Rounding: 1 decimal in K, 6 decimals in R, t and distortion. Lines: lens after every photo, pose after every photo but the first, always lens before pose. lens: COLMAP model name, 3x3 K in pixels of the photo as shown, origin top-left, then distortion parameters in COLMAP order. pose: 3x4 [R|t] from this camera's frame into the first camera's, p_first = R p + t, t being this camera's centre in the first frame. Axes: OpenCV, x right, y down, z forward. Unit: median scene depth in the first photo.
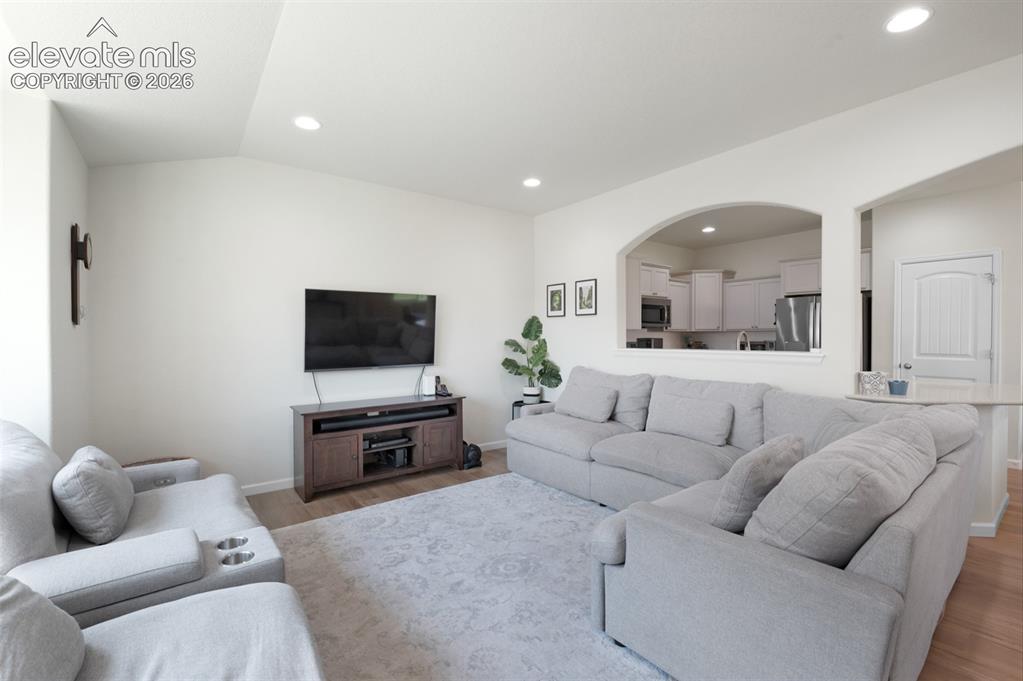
lens RADIAL K [[441.6, 0, 513.1], [0, 441.6, 335.5], [0, 0, 1]] dist [-0.007097, -0.005622]
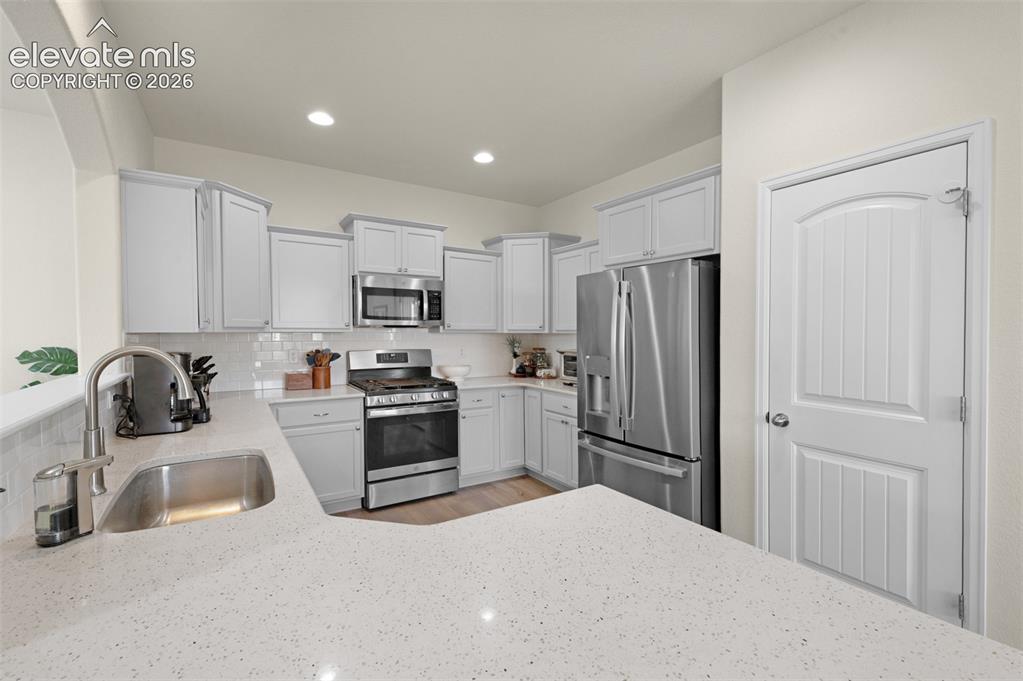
lens RADIAL K [[441.6, 0, 519.4], [0, 441.6, 329.8], [0, 0, 1]] dist [-0.007097, -0.005622]
pose [[0.995502, 0.003934, -0.094664, 0.690394], [-0.003724, 0.999990, 0.002392, -0.021423], [0.094672, -0.002028, 0.995506, 0.541562]]
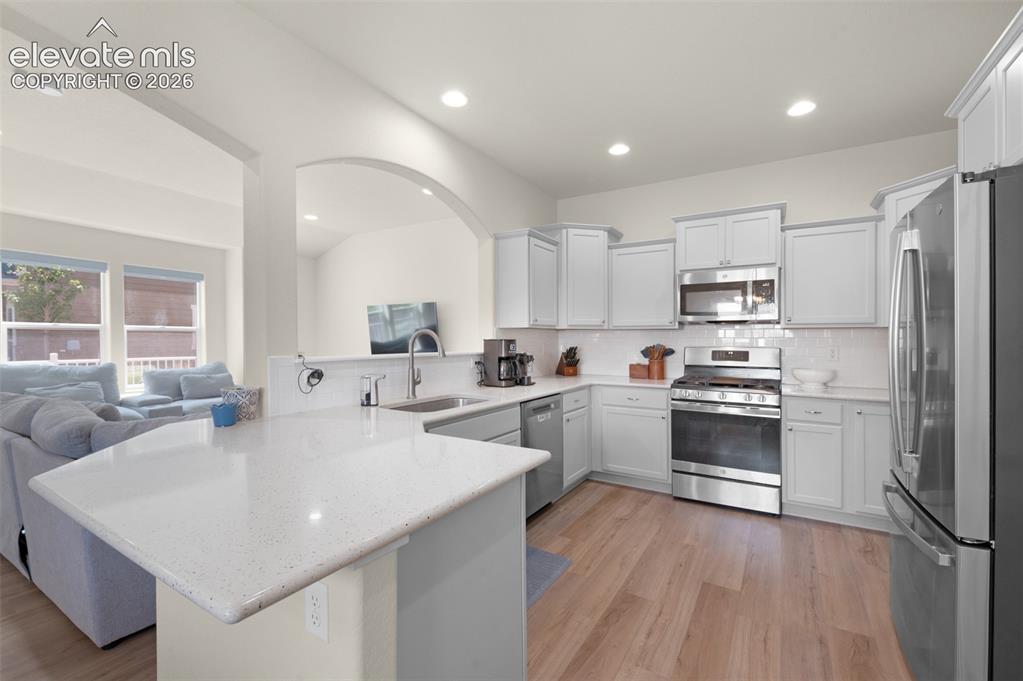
lens RADIAL K [[441.6, 0, 507.7], [0, 441.6, 327.0], [0, 0, 1]] dist [-0.007097, -0.005622]
pose [[0.340173, -0.024773, -0.940036, 0.975716], [0.000798, 0.999660, -0.026056, 0.002263], [0.940363, 0.008113, 0.340077, 0.699116]]
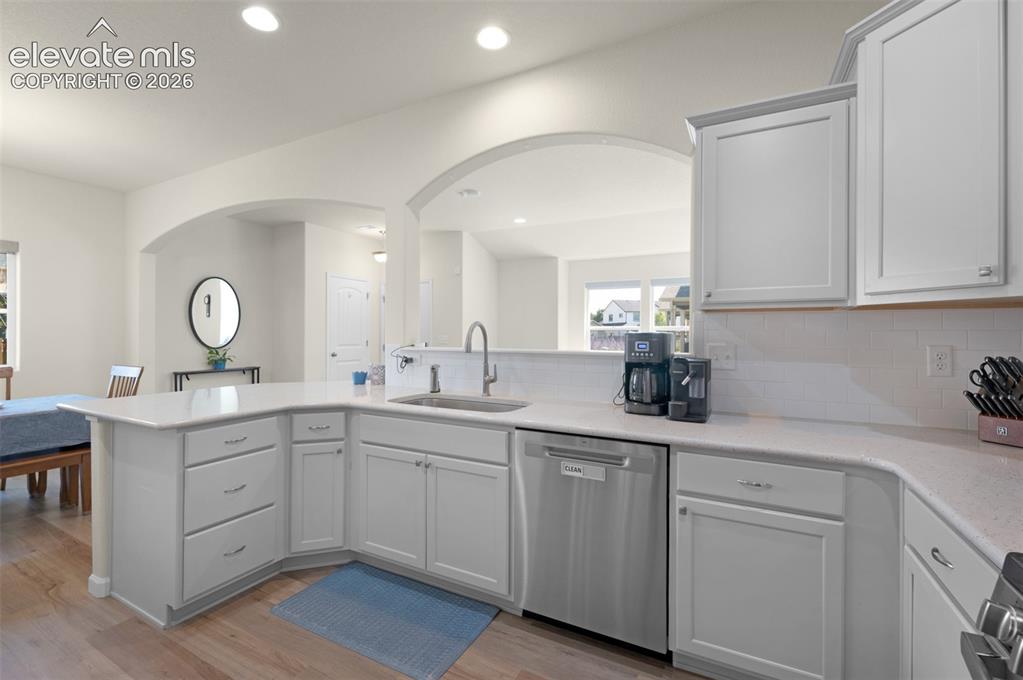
lens RADIAL K [[441.6, 0, 512.5], [0, 441.6, 332.4], [0, 0, 1]] dist [-0.007097, -0.005622]
pose [[-0.913765, -0.005470, -0.406207, 0.599344], [-0.002265, 0.999962, -0.008369, 0.006696], [0.406238, -0.006727, -0.913743, 1.250731]]
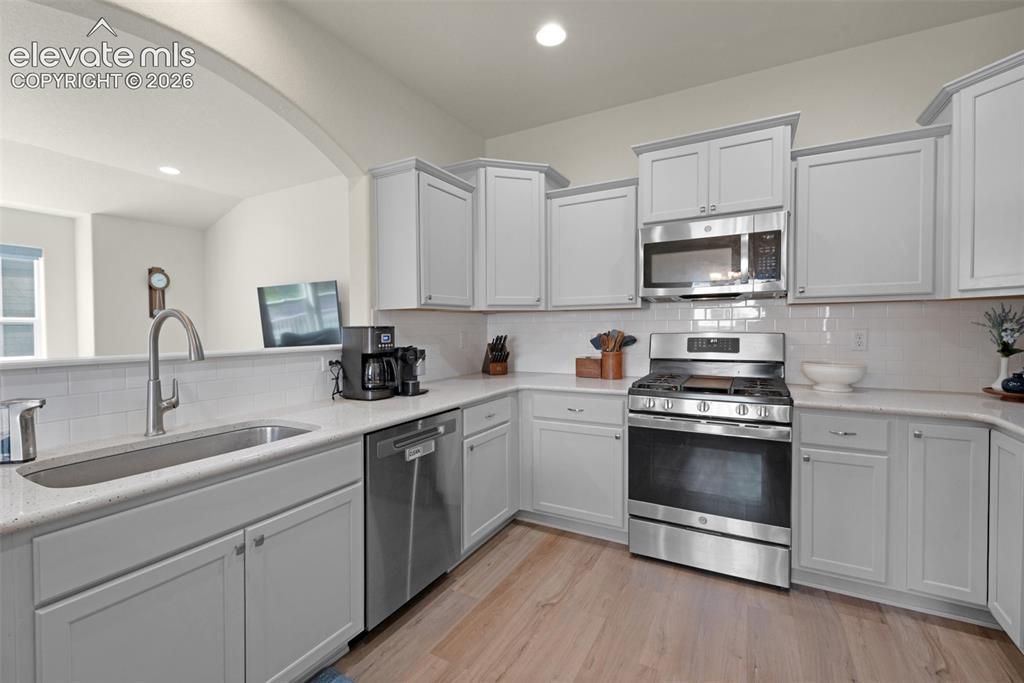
lens RADIAL K [[442.0, 0, 504.5], [0, 442.0, 337.6], [0, 0, 1]] dist [-0.007097, -0.005622]
pose [[0.378612, 0.018294, -0.925375, 0.789091], [0.015468, 0.999540, 0.026089, 0.005356], [0.925426, -0.024192, 0.378155, 0.882828]]
